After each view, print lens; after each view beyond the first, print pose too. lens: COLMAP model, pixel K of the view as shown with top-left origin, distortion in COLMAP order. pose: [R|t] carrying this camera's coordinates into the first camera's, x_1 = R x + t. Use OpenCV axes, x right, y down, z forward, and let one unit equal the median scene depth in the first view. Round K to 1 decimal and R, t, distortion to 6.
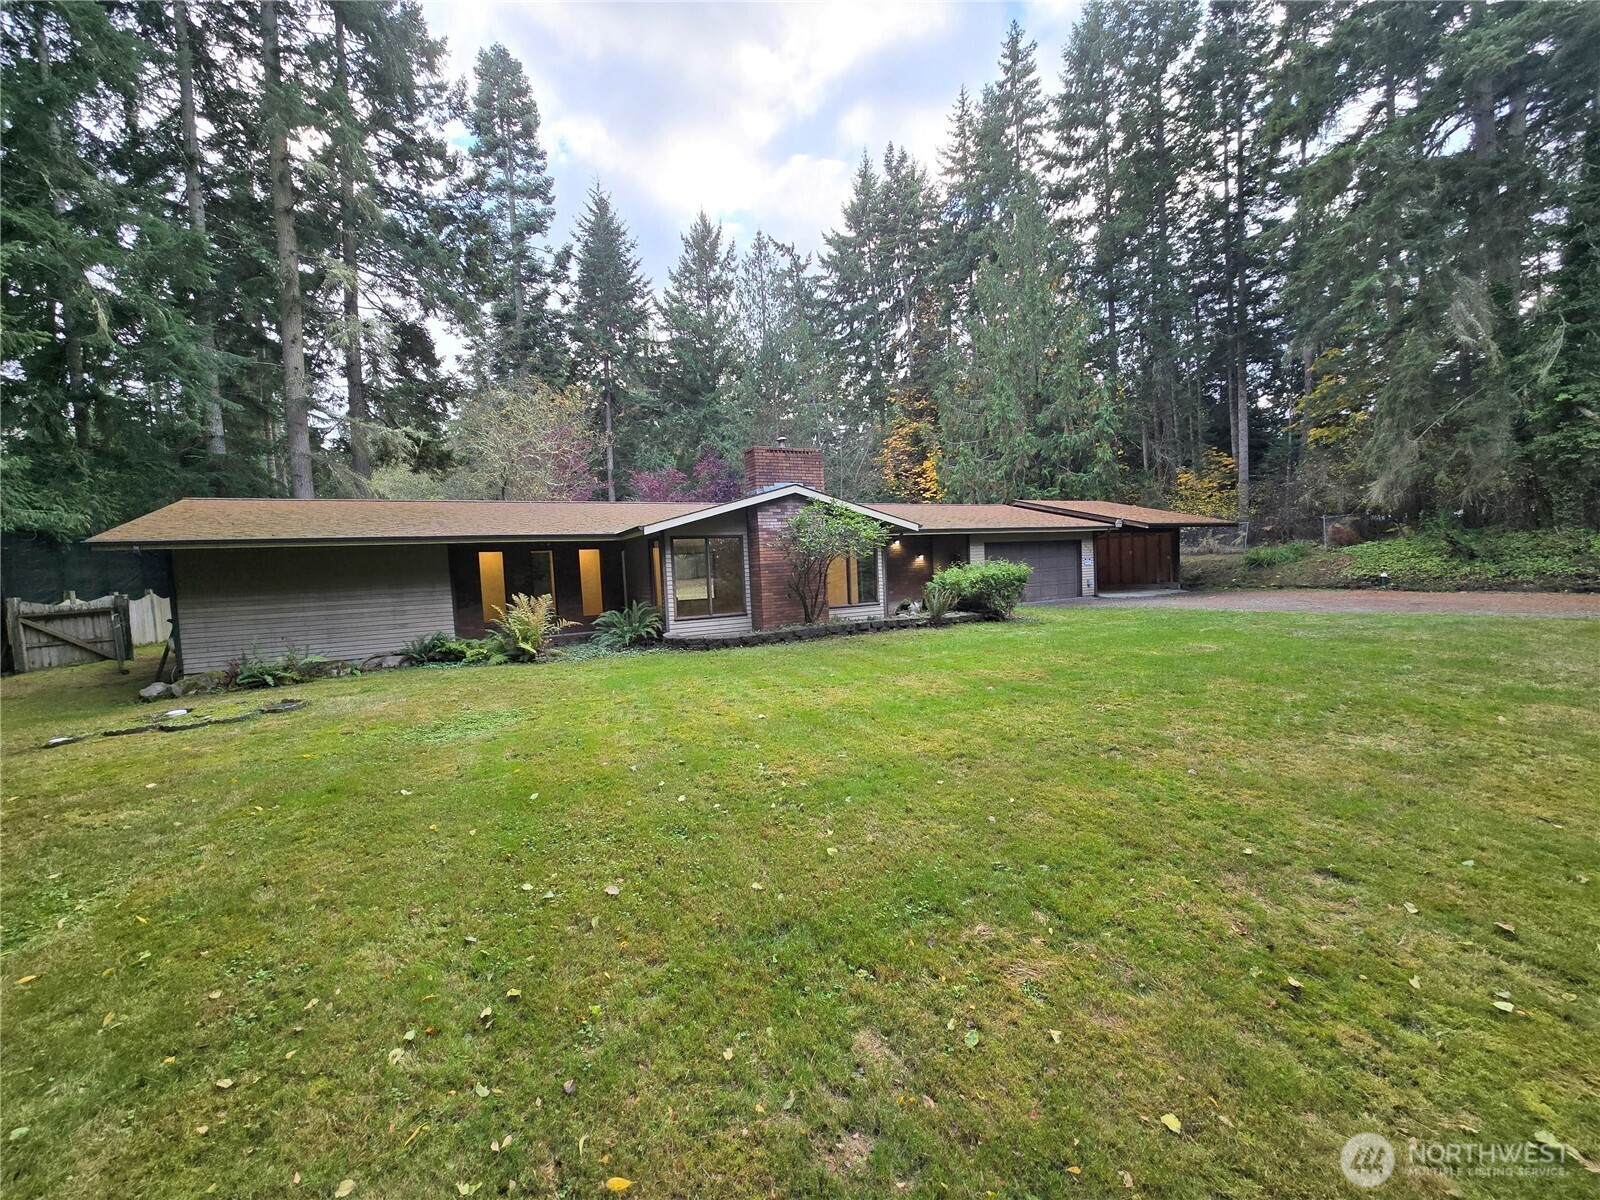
lens RADIAL K [[653.6, 0, 796.4], [0, 653.6, 601.7], [0, 0, 1]] dist [-0.002060, 0.000315]
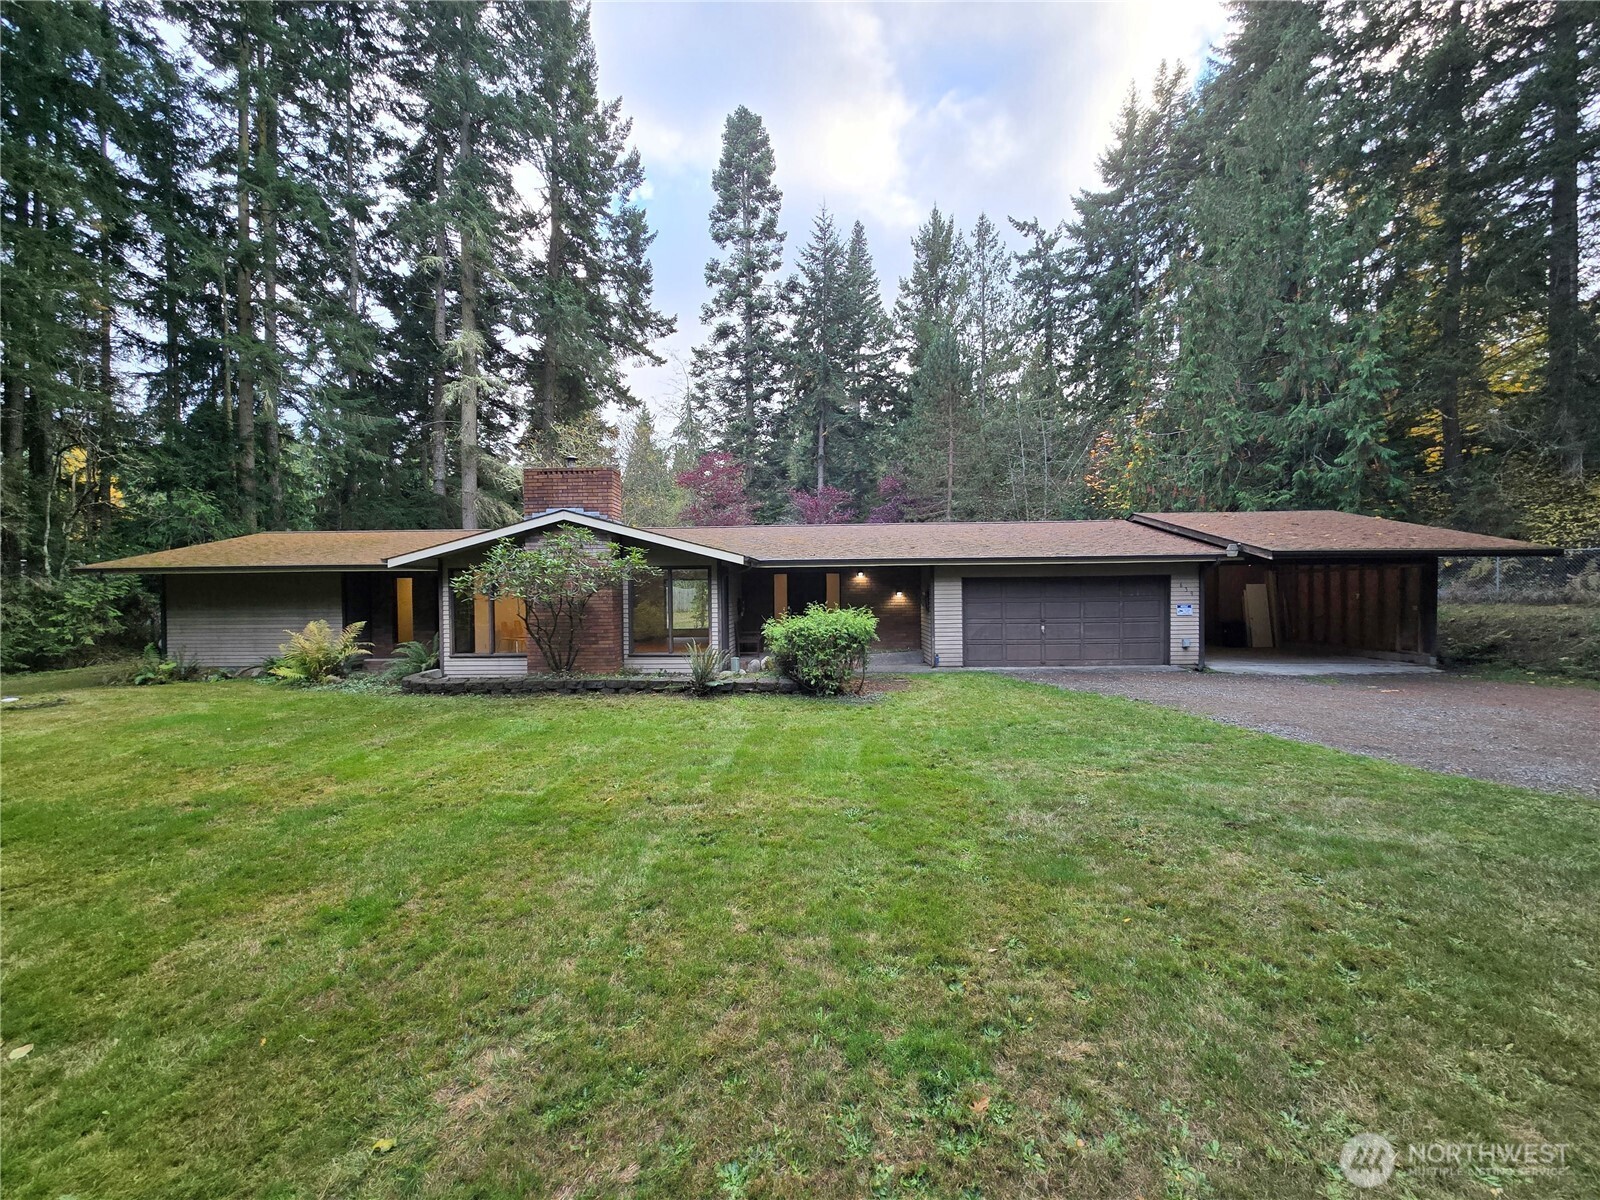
lens RADIAL K [[653.6, 0, 808.7], [0, 653.6, 600.4], [0, 0, 1]] dist [-0.002060, 0.000315]
pose [[0.860770, 0.042784, -0.507193, 0.369429], [-0.054619, 0.998471, -0.008470, -0.037346], [0.506056, 0.034993, 0.861791, 0.225661]]
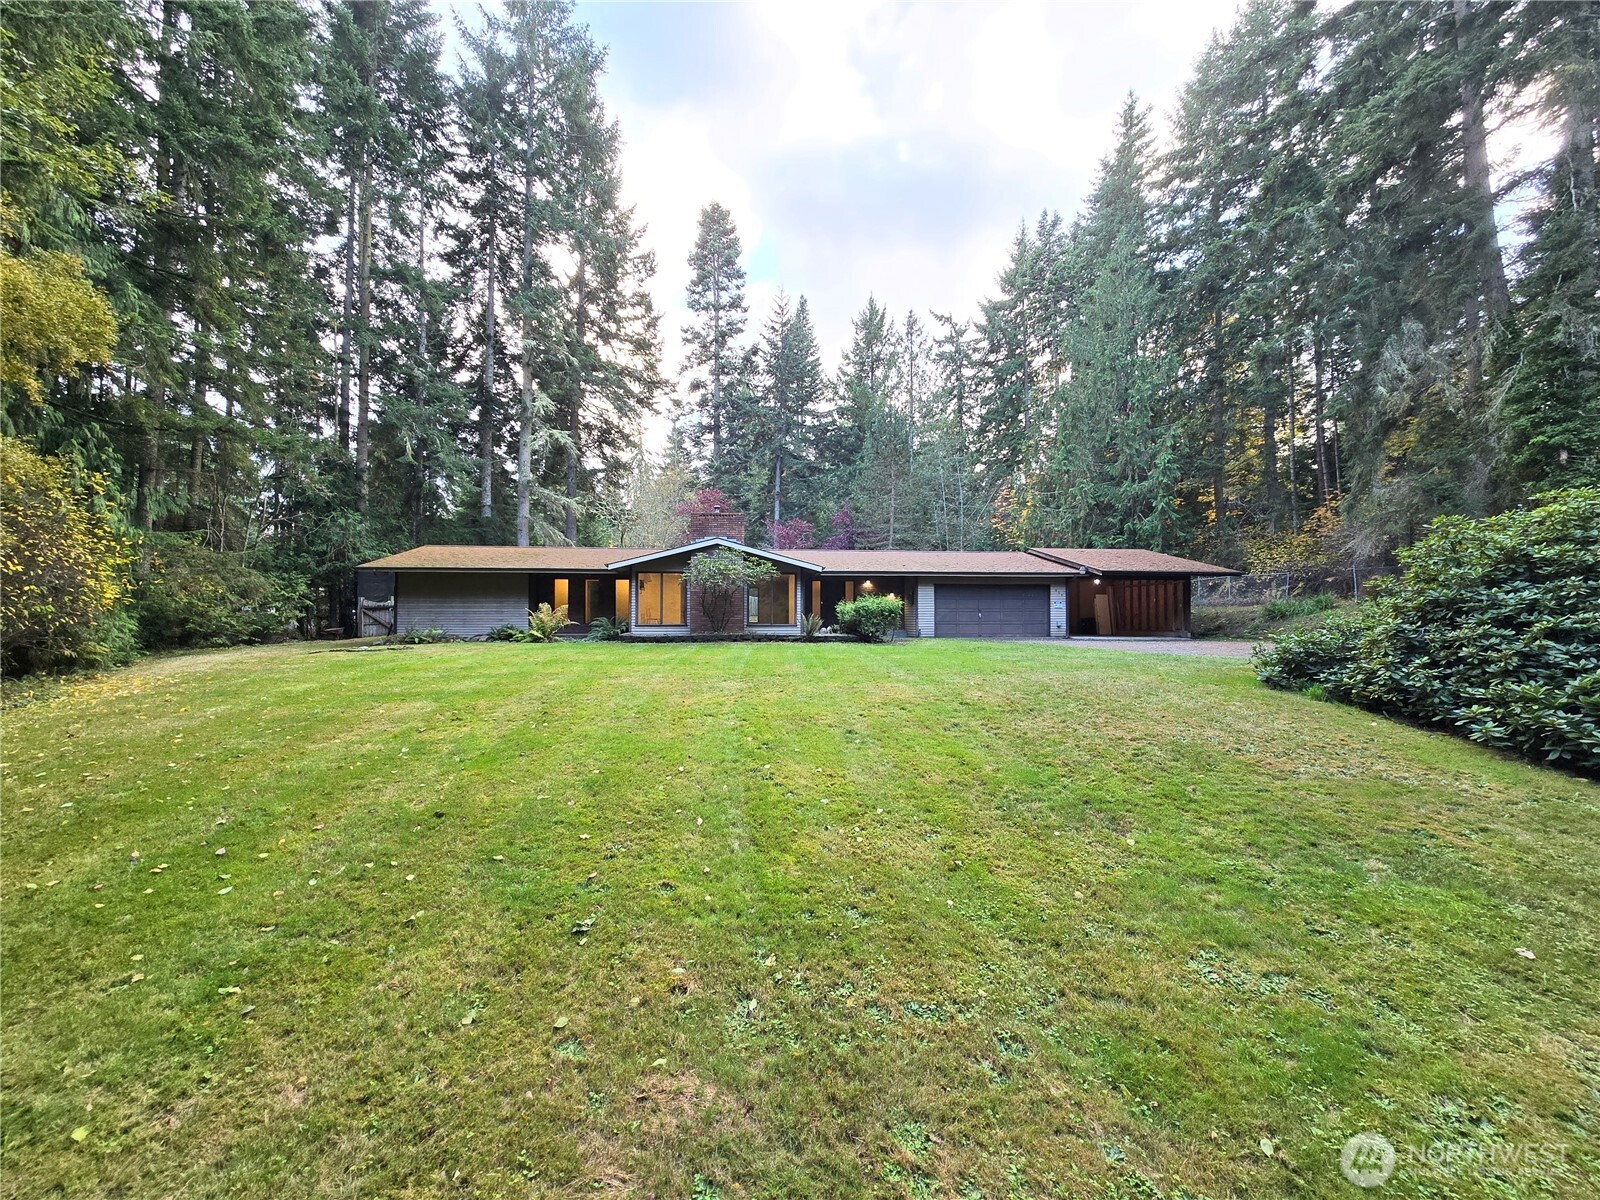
lens RADIAL K [[653.6, 0, 800.4], [0, 653.6, 600.6], [0, 0, 1]] dist [-0.002060, 0.000315]
pose [[0.921794, 0.037263, -0.385884, 0.383688], [-0.063063, 0.996525, -0.054414, 0.014496], [0.382516, 0.074493, 0.920941, -0.135935]]
